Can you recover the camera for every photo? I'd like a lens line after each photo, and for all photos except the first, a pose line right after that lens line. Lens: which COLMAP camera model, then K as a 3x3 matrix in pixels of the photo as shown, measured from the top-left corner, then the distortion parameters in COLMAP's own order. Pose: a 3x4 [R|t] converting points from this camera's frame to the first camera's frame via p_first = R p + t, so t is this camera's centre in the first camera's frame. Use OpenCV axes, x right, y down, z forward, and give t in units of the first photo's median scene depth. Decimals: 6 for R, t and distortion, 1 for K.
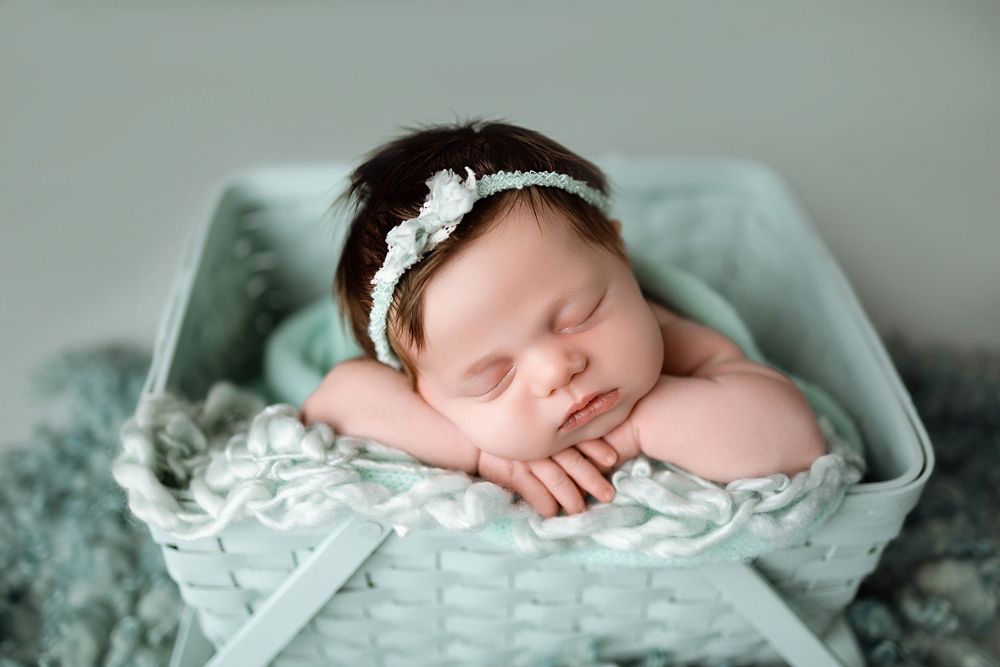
lens RADIAL K [[1025.7, 0, 500.0], [0, 1025.7, 333.5], [0, 0, 1]] dist [-0.200246, 1.392732]
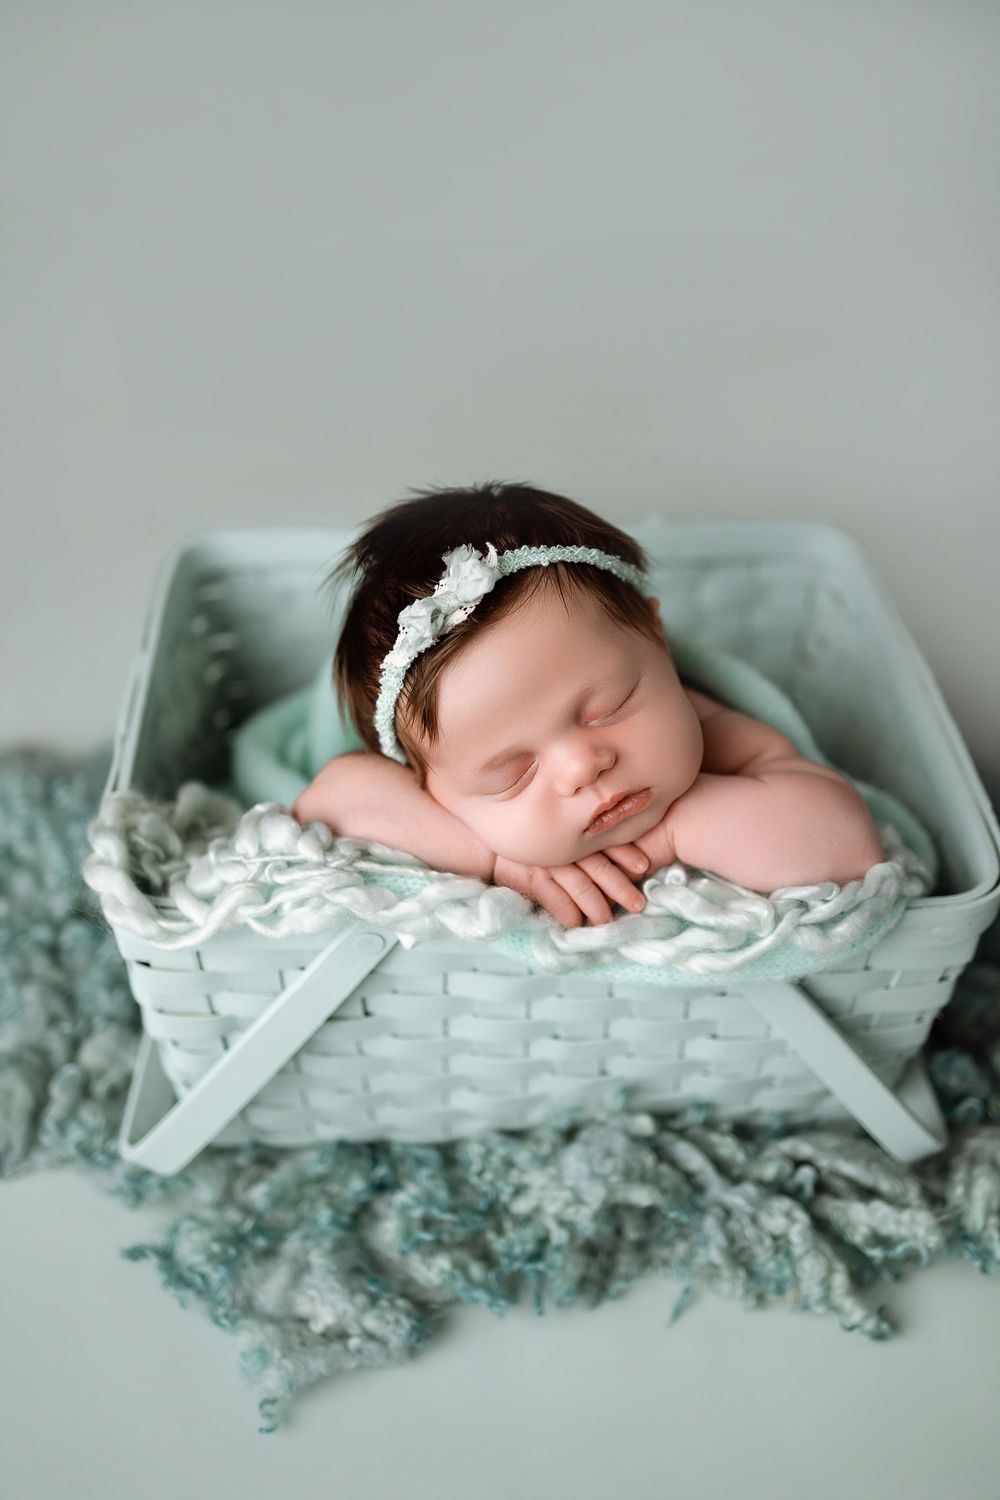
lens RADIAL K [[1514.0, 0, 412.5], [0, 1514.0, 746.5], [0, 0, 1]] dist [0.111085, 0.001220]
pose [[0.997886, 0.015429, -0.063124, -0.010129], [-0.015593, 0.999876, -0.002110, 0.023185], [0.063083, 0.003090, 0.998003, -0.339209]]
